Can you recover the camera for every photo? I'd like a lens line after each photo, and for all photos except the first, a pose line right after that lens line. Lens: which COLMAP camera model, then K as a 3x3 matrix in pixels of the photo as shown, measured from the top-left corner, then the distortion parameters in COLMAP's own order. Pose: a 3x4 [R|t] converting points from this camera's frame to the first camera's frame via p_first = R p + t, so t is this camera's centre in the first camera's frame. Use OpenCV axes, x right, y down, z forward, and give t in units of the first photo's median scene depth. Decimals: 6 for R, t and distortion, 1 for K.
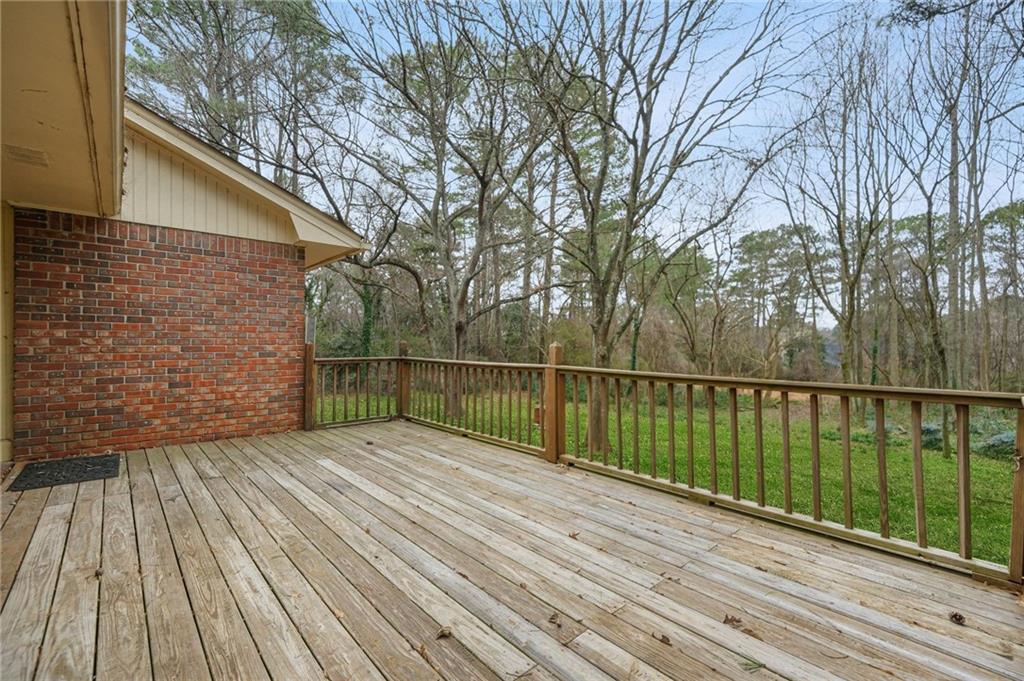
lens RADIAL K [[450.4, 0, 513.3], [0, 450.4, 335.7], [0, 0, 1]] dist [0.008827, 0.000880]
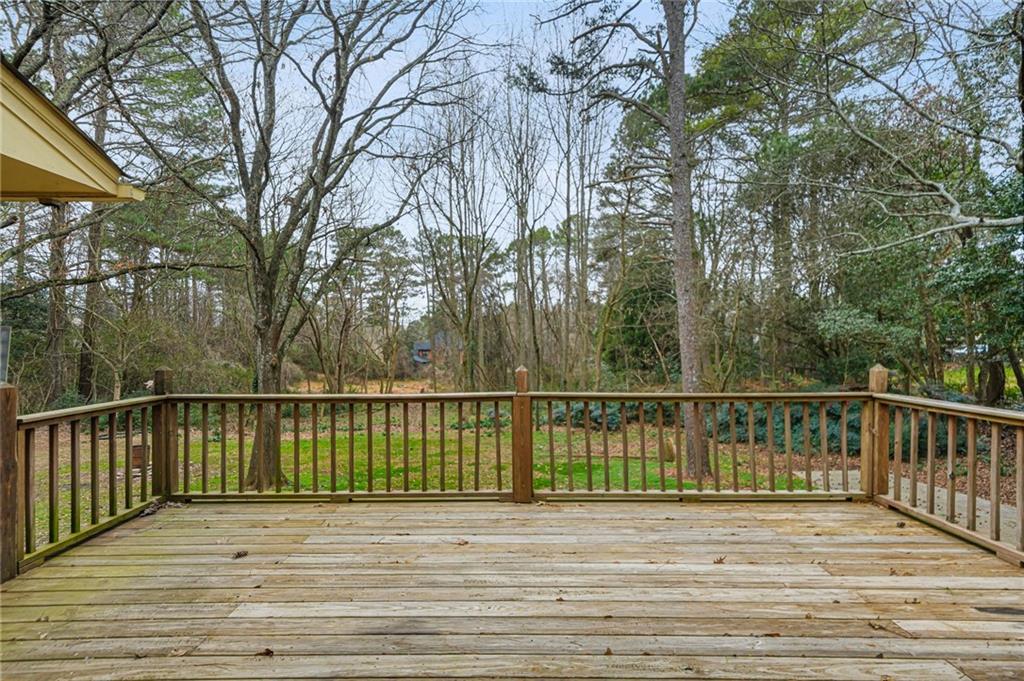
lens RADIAL K [[494.1, 0, 517.2], [0, 494.1, 340.9], [0, 0, 1]] dist [0.016912, 0.000608]
pose [[0.663697, -0.008863, 0.747949, -0.166733], [-0.004067, 0.999872, 0.015458, -0.013269], [-0.747991, -0.013301, 0.663576, 0.095778]]
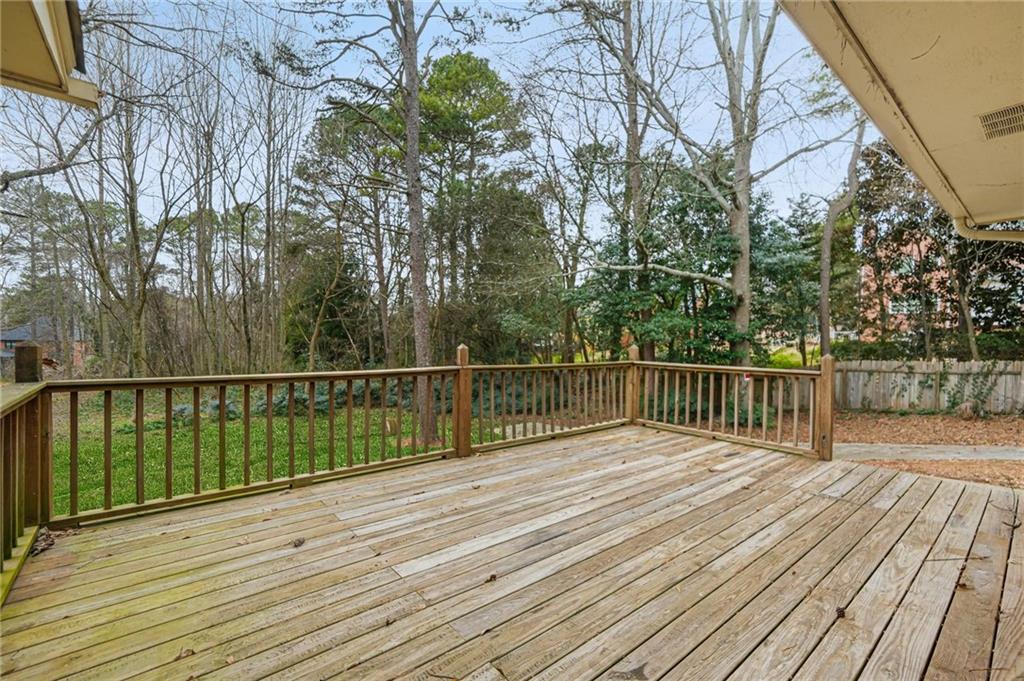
lens RADIAL K [[437.4, 0, 507.9], [0, 437.4, 343.1], [0, 0, 1]] dist [0.002184, 0.000309]
pose [[0.040117, -0.017406, 0.999043, -0.244534], [-0.030779, 0.999352, 0.018647, -0.003314], [-0.998721, -0.031498, 0.039555, 0.223013]]
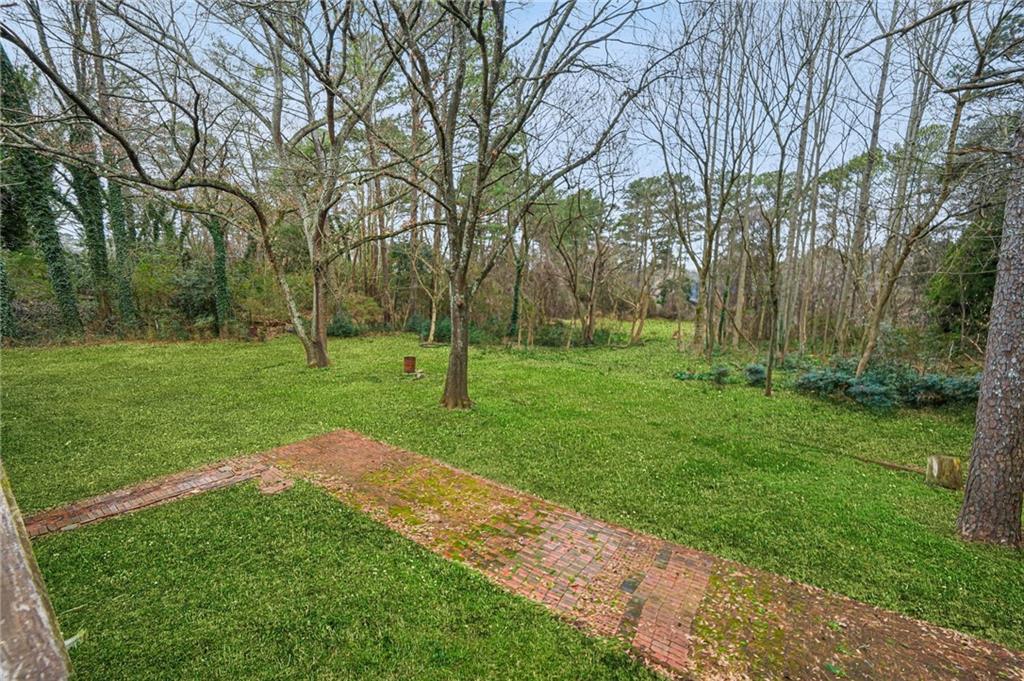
lens RADIAL K [[424.8, 0, 517.1], [0, 424.8, 347.5], [0, 0, 1]] dist [0.003113, 0.000227]
pose [[0.977186, -0.022226, 0.211220, 0.127588], [-0.014749, 0.985007, 0.171881, -0.020104], [-0.211873, -0.171075, 0.962207, 0.139033]]
